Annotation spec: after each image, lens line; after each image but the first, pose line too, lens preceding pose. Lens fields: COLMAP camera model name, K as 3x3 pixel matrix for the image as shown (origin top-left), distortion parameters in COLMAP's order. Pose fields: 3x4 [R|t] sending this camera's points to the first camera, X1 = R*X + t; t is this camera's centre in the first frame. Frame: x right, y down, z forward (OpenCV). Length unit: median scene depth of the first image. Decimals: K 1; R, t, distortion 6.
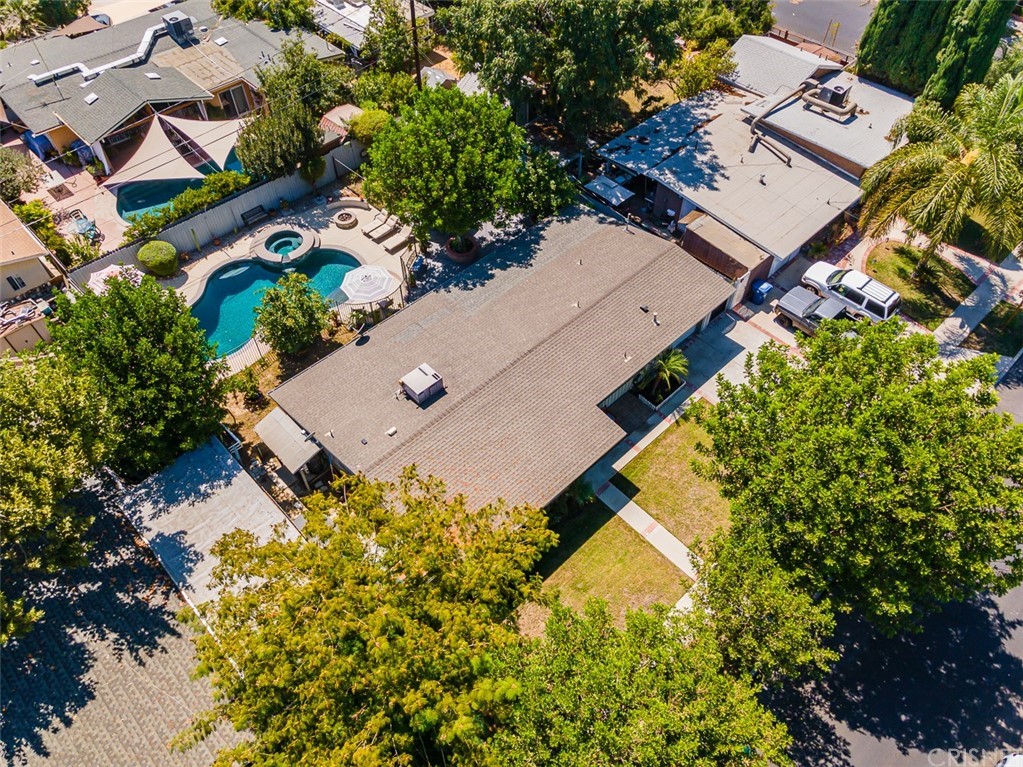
lens RADIAL K [[744.9, 0, 515.8], [0, 744.9, 378.7], [0, 0, 1]] dist [0.046550, 0.003868]
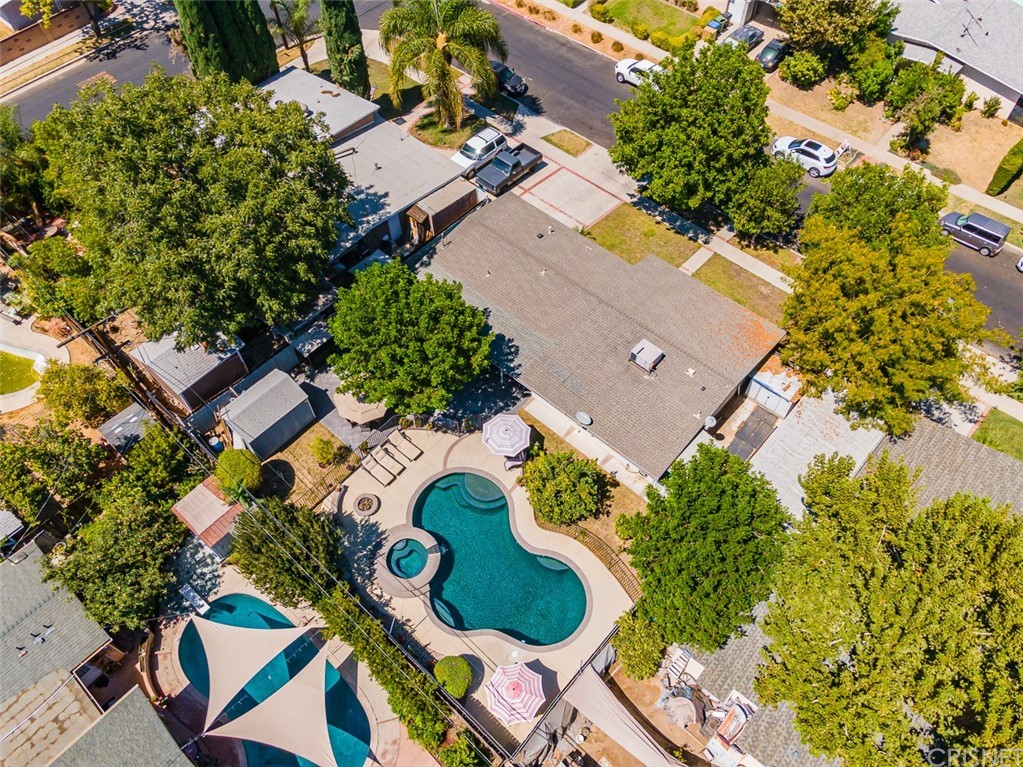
lens RADIAL K [[744.9, 0, 517.2], [0, 744.9, 388.3], [0, 0, 1]] dist [0.046550, 0.003868]
pose [[-0.069264, -0.817249, 0.572107, -0.743386], [0.775806, 0.316404, 0.545906, -0.705046], [-0.627158, 0.481655, 0.612112, 0.323234]]
